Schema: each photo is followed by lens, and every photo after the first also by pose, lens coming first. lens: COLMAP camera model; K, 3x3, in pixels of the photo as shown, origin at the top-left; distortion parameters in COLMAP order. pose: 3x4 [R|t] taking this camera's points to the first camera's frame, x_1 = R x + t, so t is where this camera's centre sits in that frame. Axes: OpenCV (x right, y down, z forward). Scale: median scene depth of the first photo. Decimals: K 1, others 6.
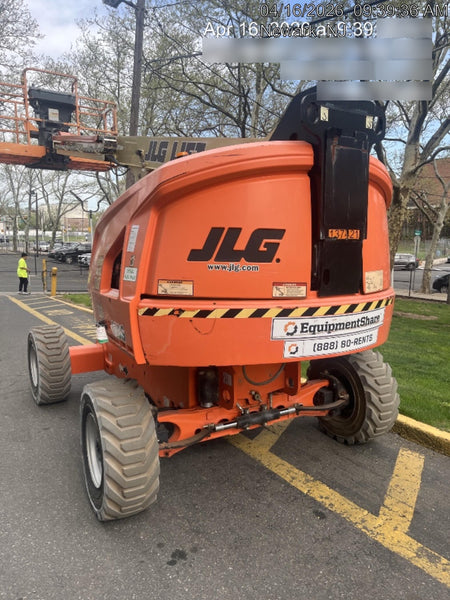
lens RADIAL K [[454.9, 0, 227.1], [0, 454.9, 300.6], [0, 0, 1]] dist [0.057244, -0.060132]
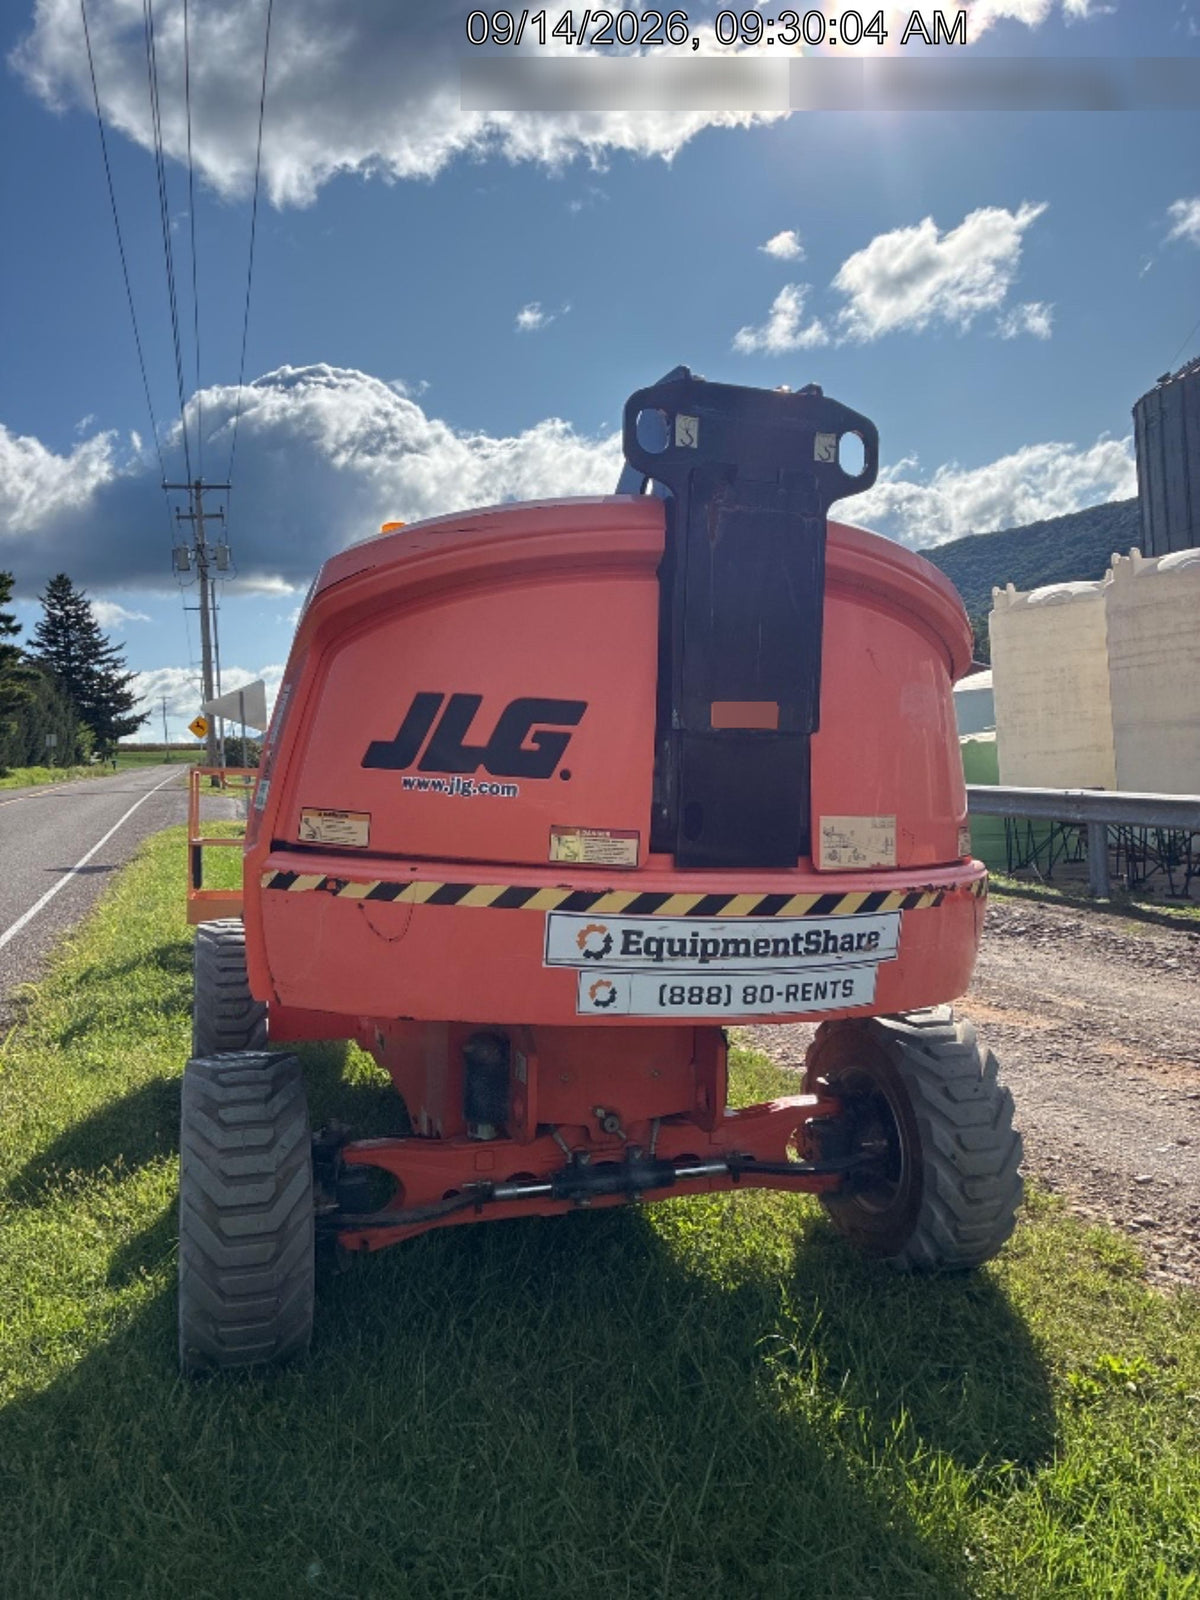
lens RADIAL K [[1235.9, 0, 591.0], [0, 1235.9, 808.5], [0, 0, 1]] dist [0.057477, -0.015471]
pose [[0.970675, 0.045073, -0.236132, 0.390796], [-0.063293, 0.995526, -0.070158, 0.020082], [0.231913, 0.083046, 0.969185, -0.087155]]
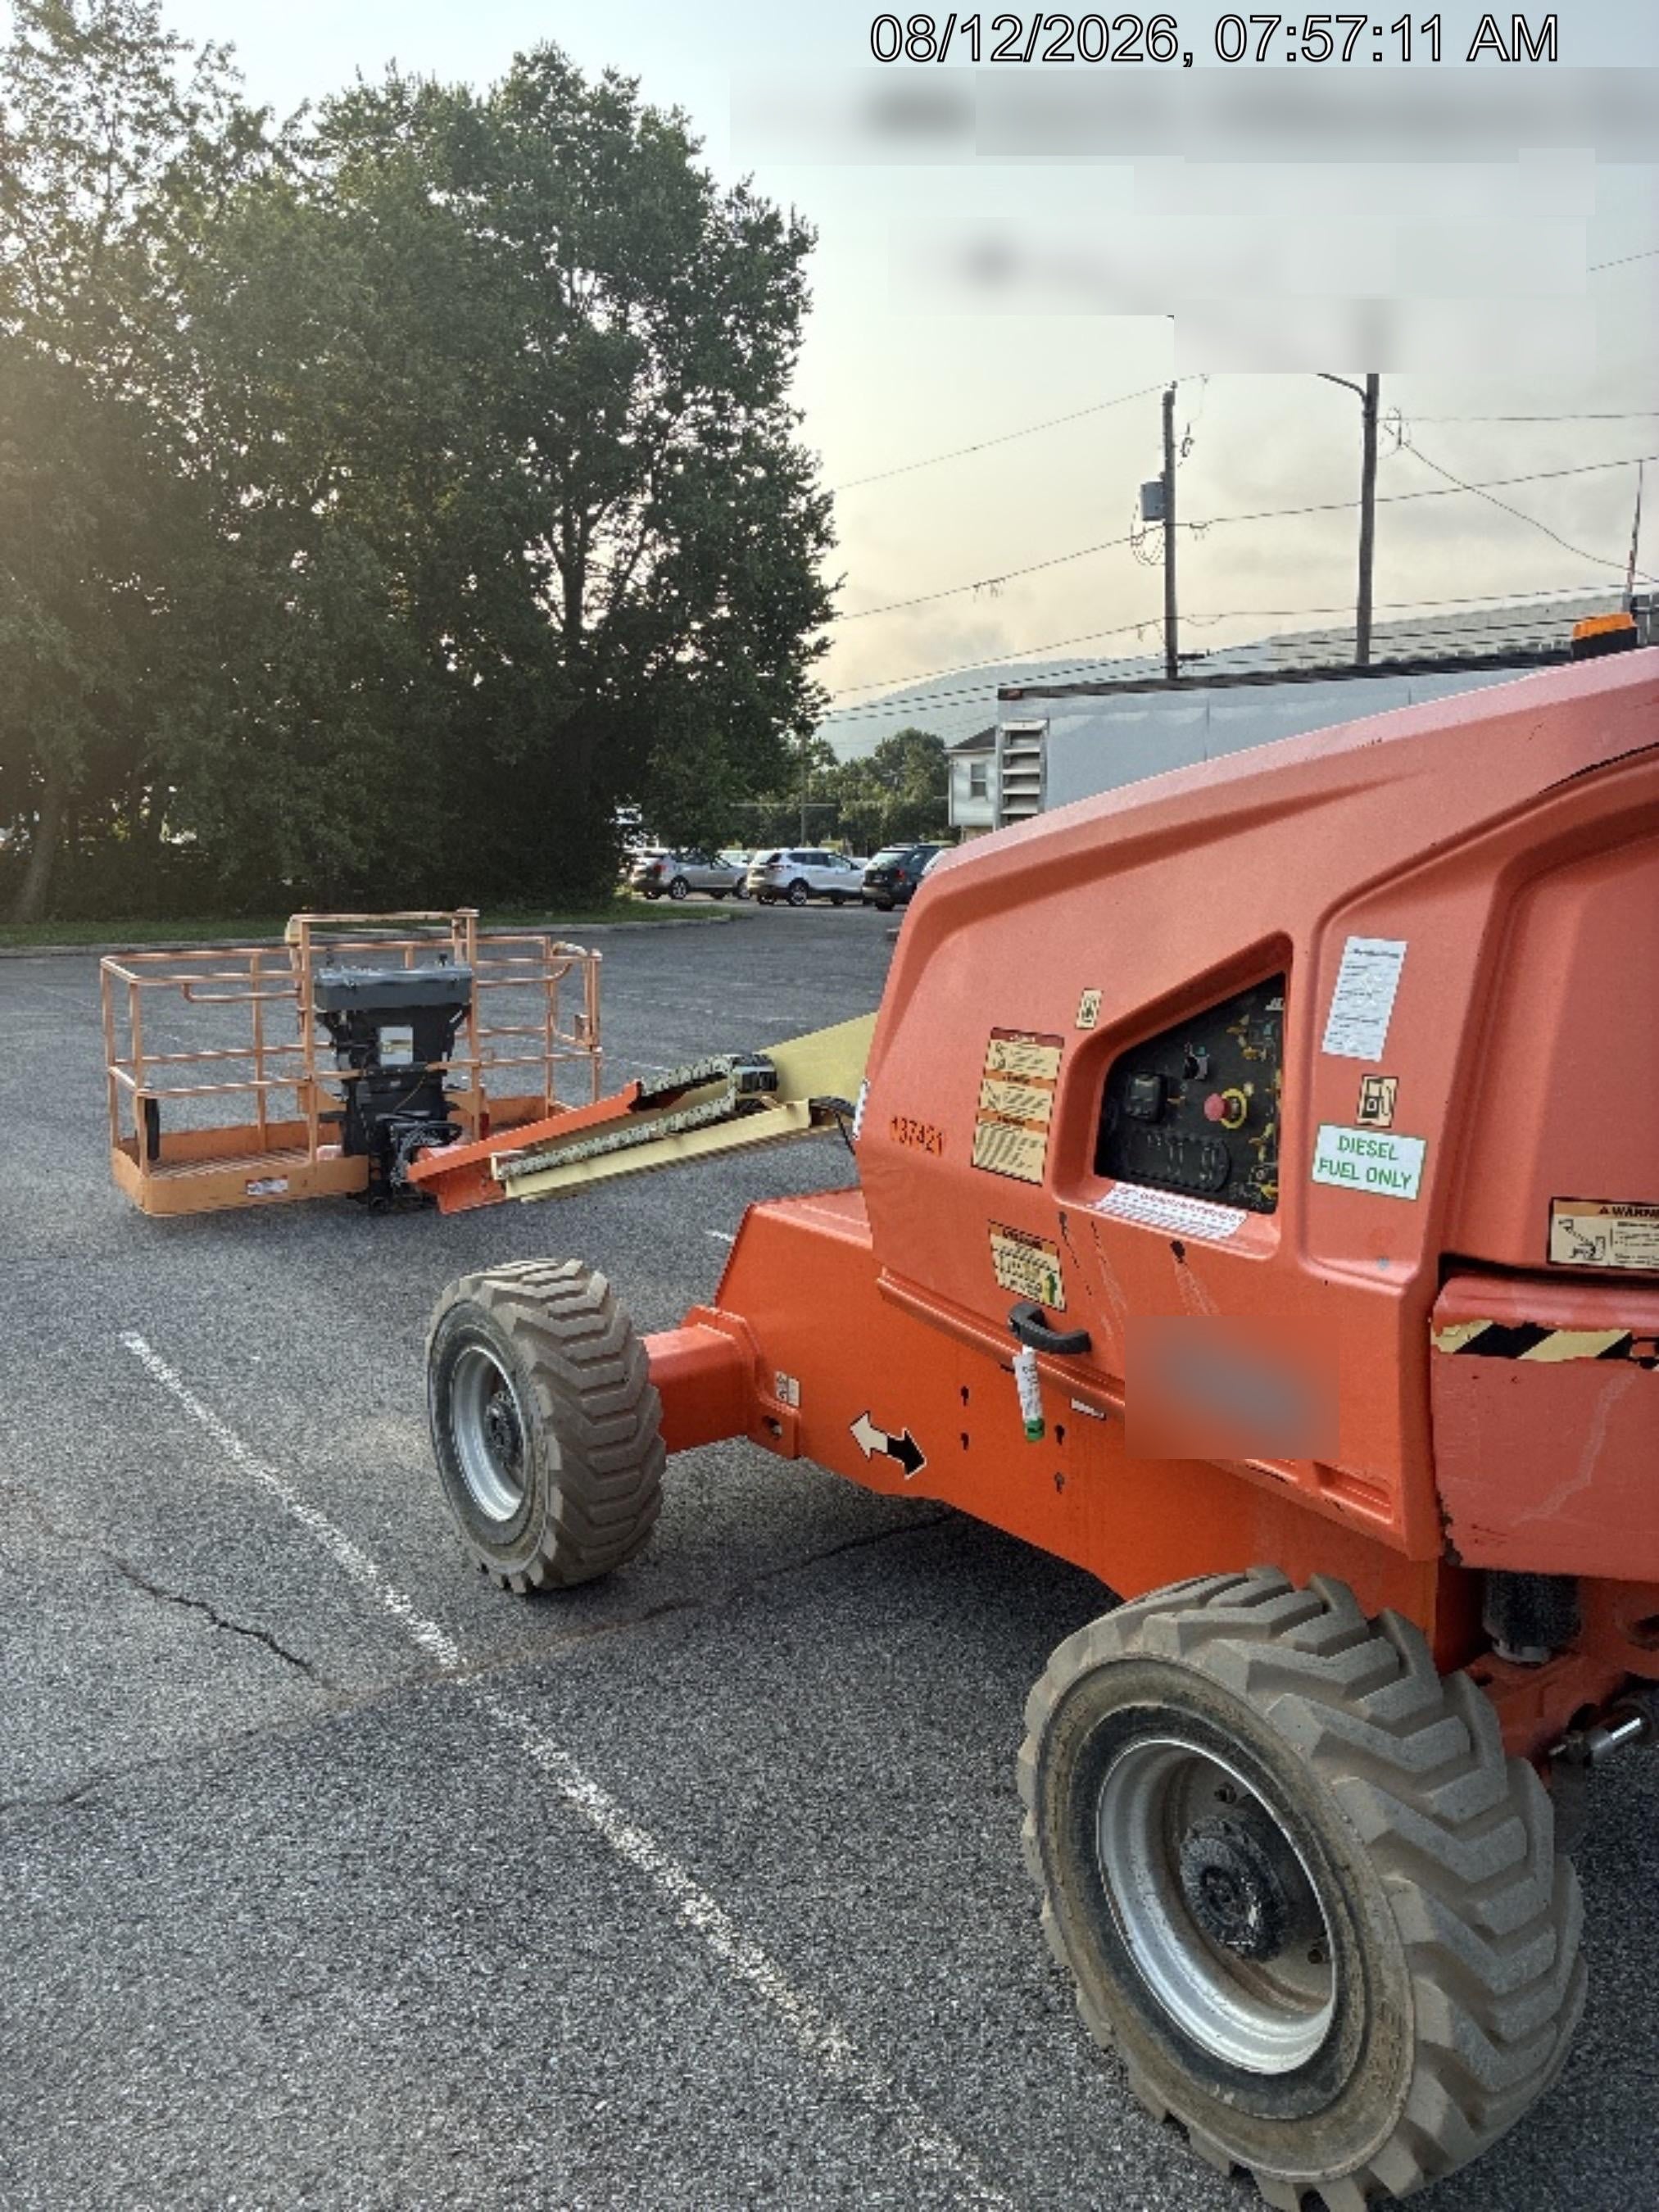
lens RADIAL K [[1677.2, 0, 819.5], [0, 1677.2, 1099.3], [0, 0, 1]] dist [0.057244, -0.060132]
pose [[0.999977, 0.003374, 0.005874, -0.501890], [-0.003575, 0.999397, 0.034541, -0.119113], [-0.005754, -0.034561, 0.999386, 0.176405]]
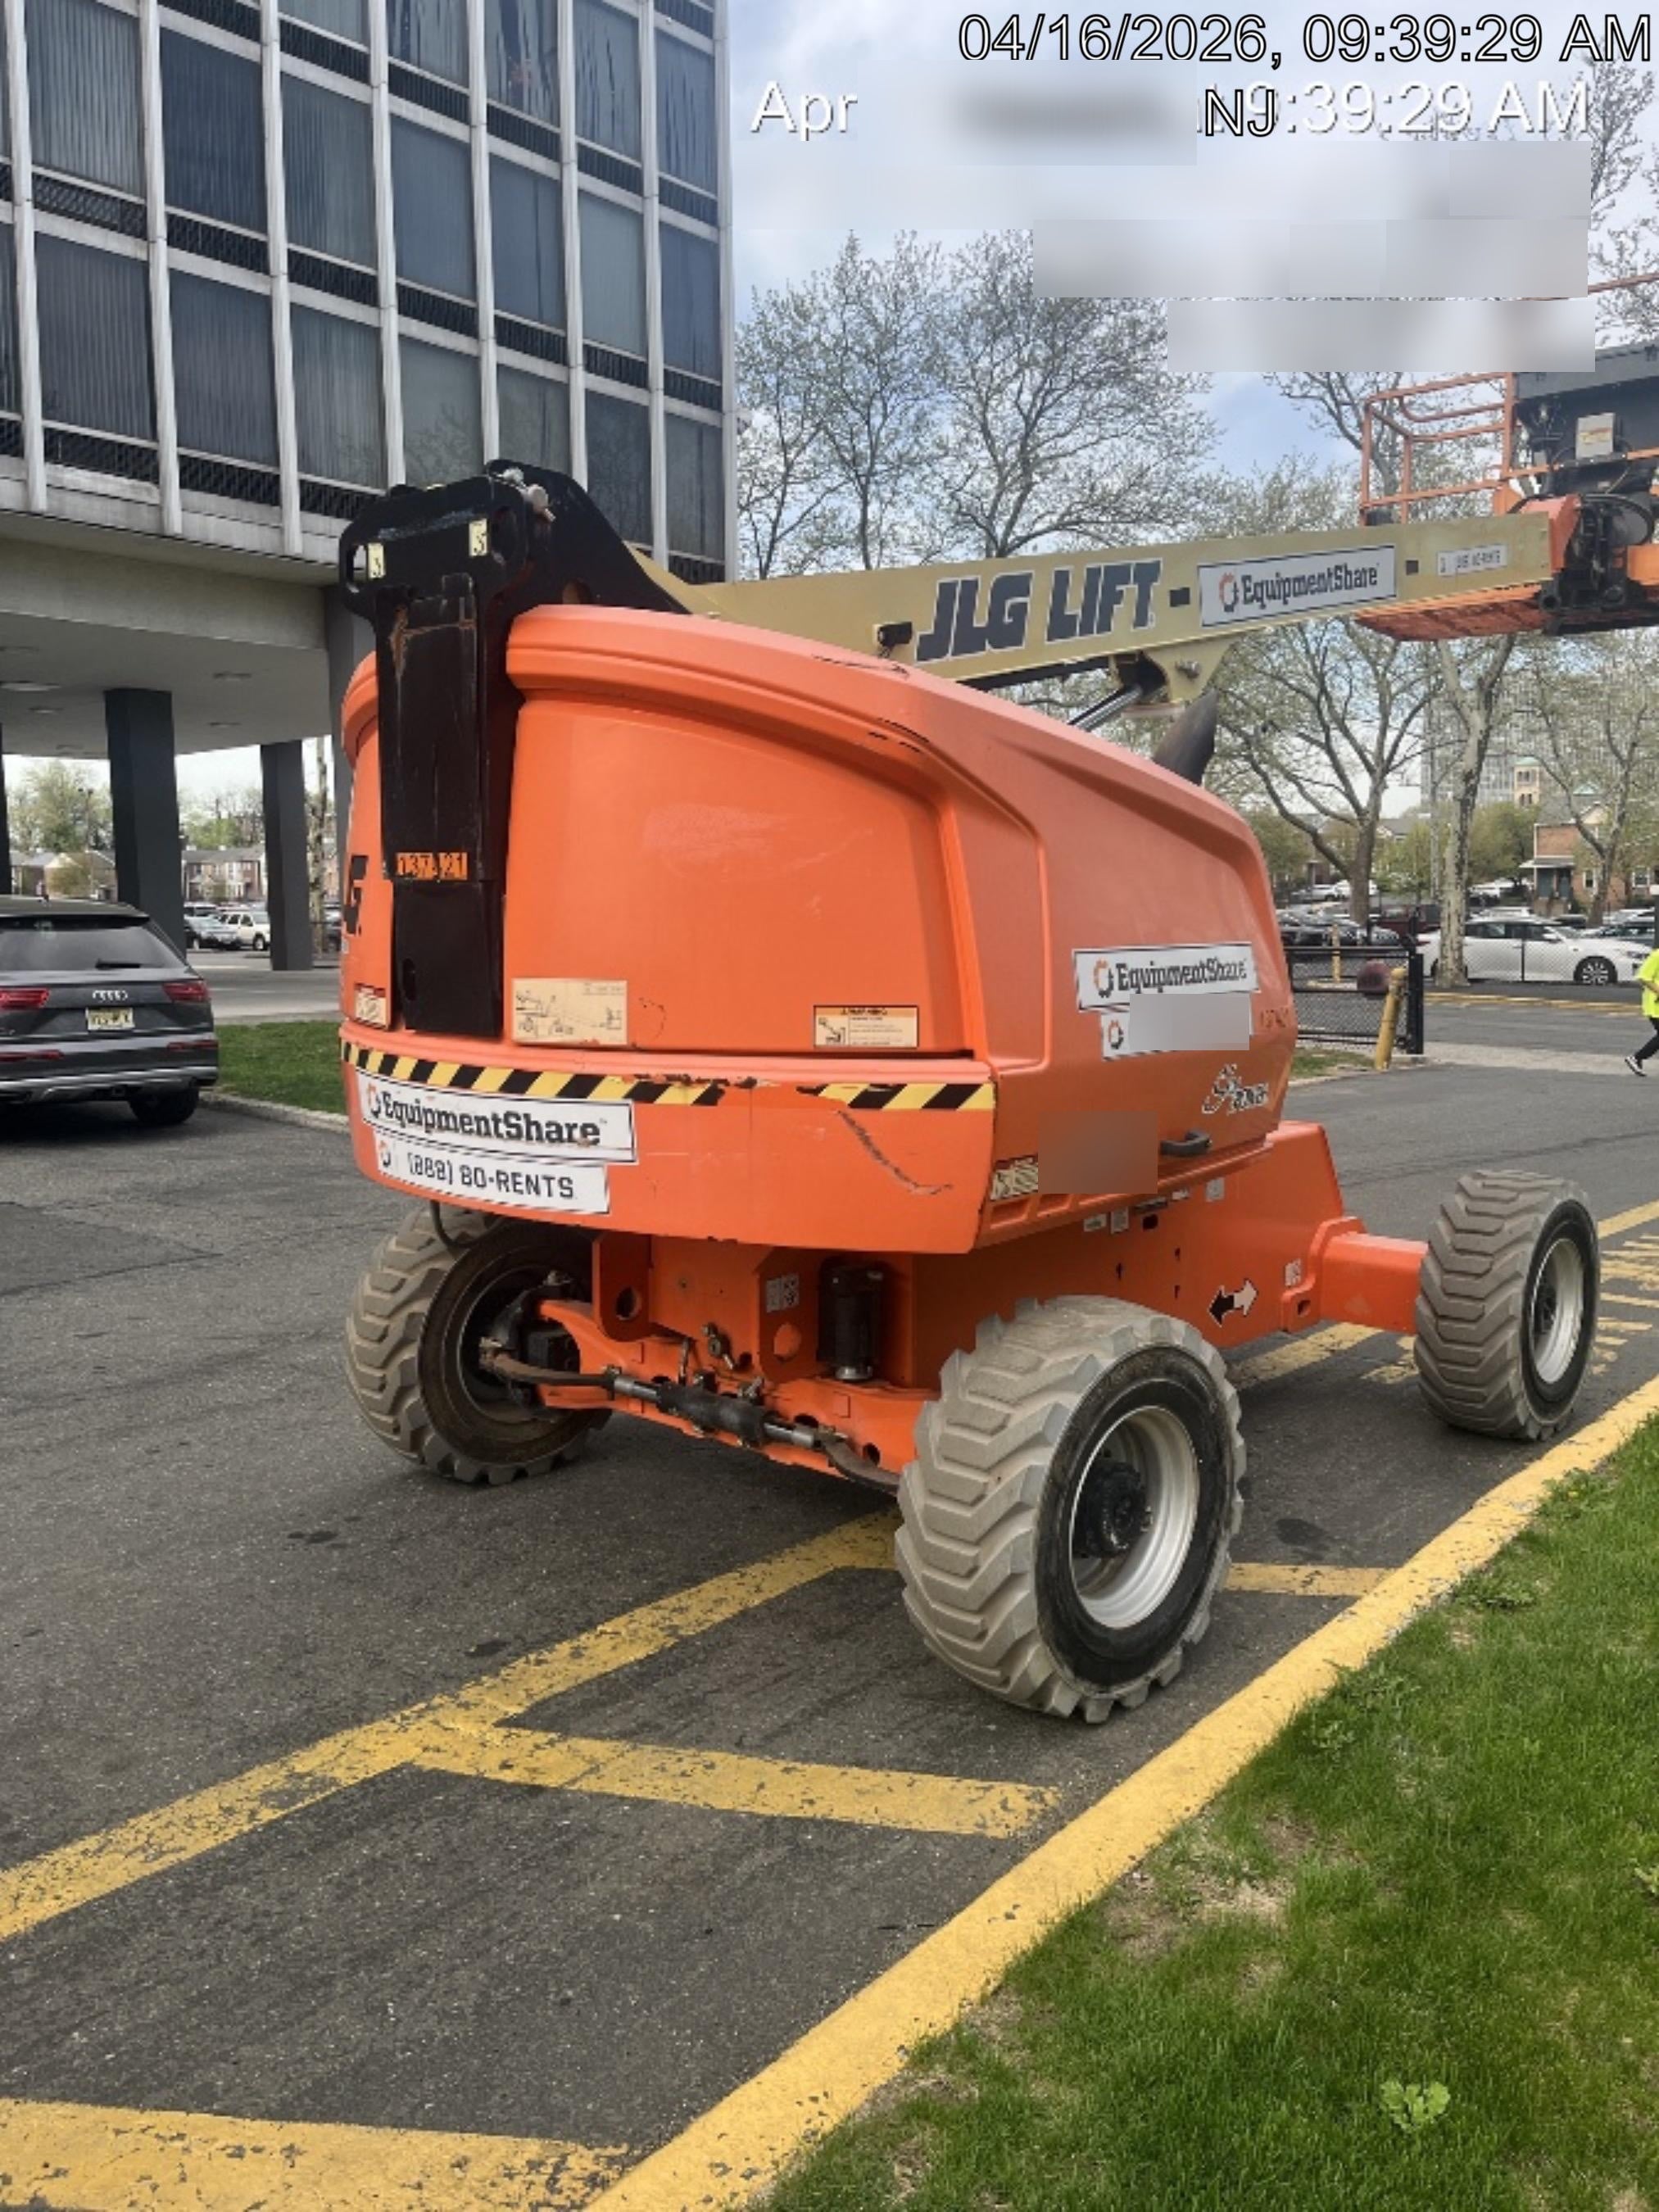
lens RADIAL K [[1677.2, 0, 848.5], [0, 1677.2, 1102.4], [0, 0, 1]] dist [0.057244, -0.060132]
pose [[0.300929, 0.119062, -0.946185, 1.671894], [-0.122283, 0.988803, 0.085533, -0.115581], [0.945774, 0.089963, 0.312119, 0.924831]]
